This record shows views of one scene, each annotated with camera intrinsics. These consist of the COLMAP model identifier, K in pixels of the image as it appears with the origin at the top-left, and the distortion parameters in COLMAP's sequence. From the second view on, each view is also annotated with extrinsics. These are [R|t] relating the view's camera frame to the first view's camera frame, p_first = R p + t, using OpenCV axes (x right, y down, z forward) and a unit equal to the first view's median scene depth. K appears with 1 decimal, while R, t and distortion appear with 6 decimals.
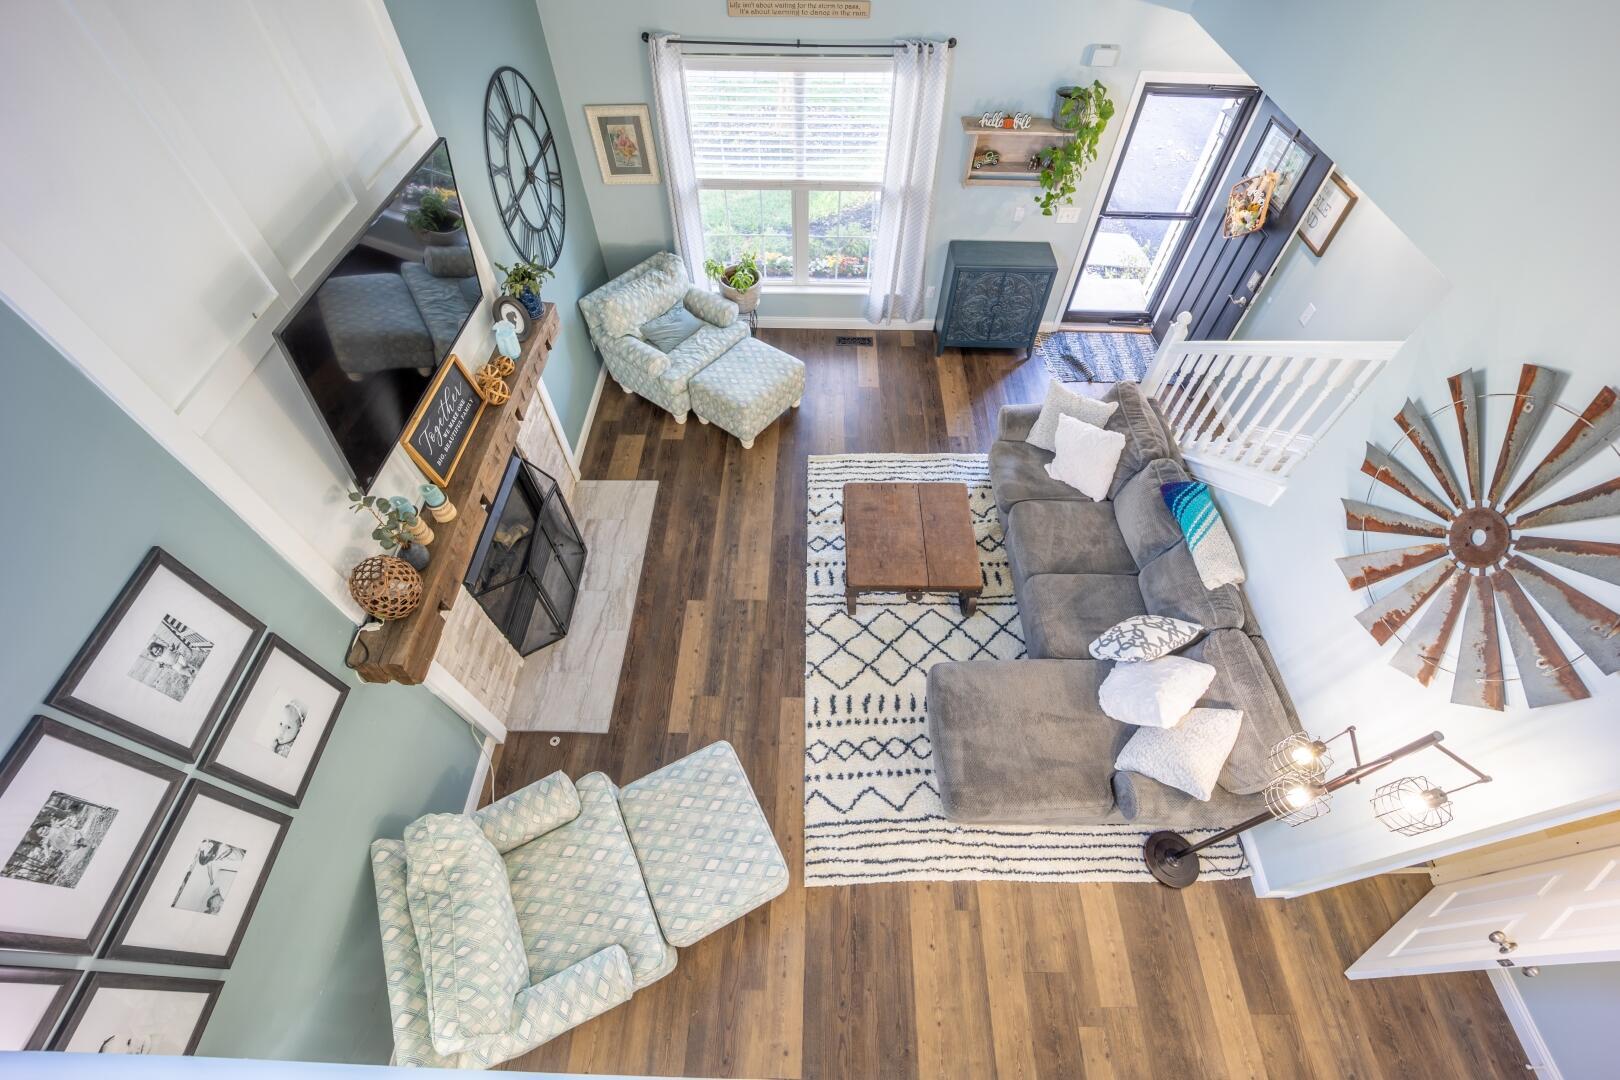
lens RADIAL K [[660.8, 0, 799.3], [0, 660.8, 538.4], [0, 0, 1]] dist [-0.022987, 0.001313]
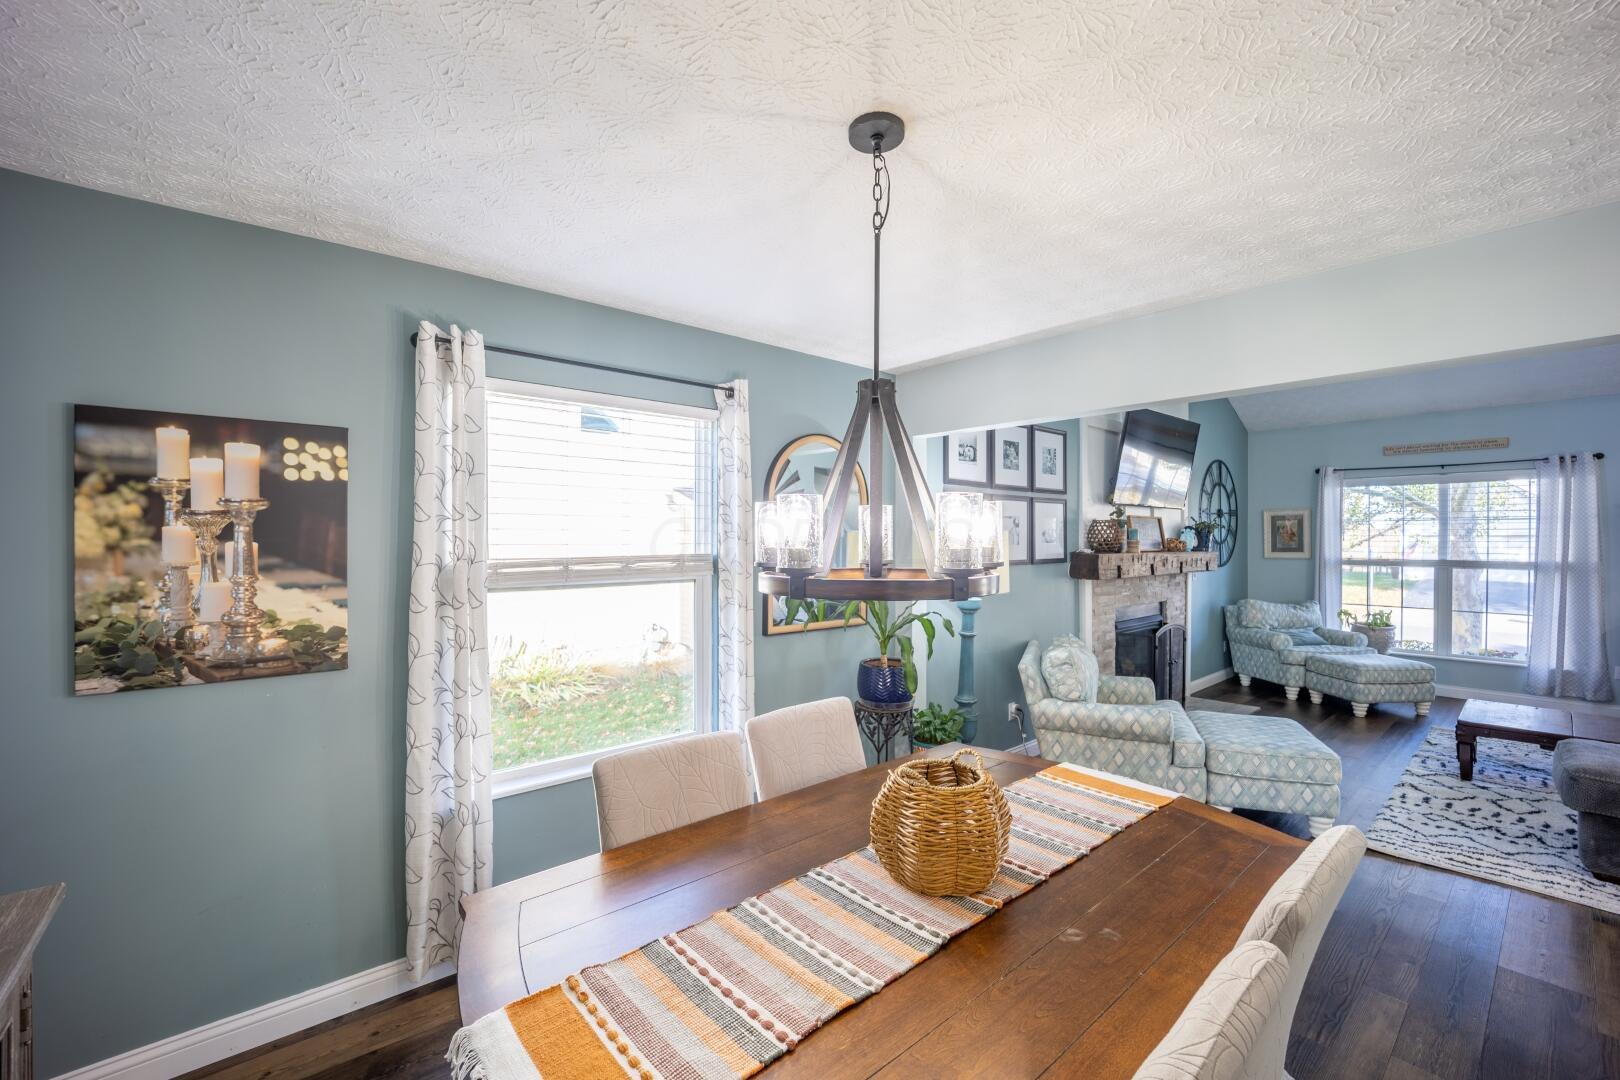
lens RADIAL K [[660.8, 0, 818.2], [0, 660.8, 532.0], [0, 0, 1]] dist [-0.022987, 0.001313]
pose [[0.674456, 0.014153, -0.738179, 0.136112], [-0.602265, 0.588875, -0.538984, 1.021571], [0.427067, 0.808100, 0.405694, -0.081177]]
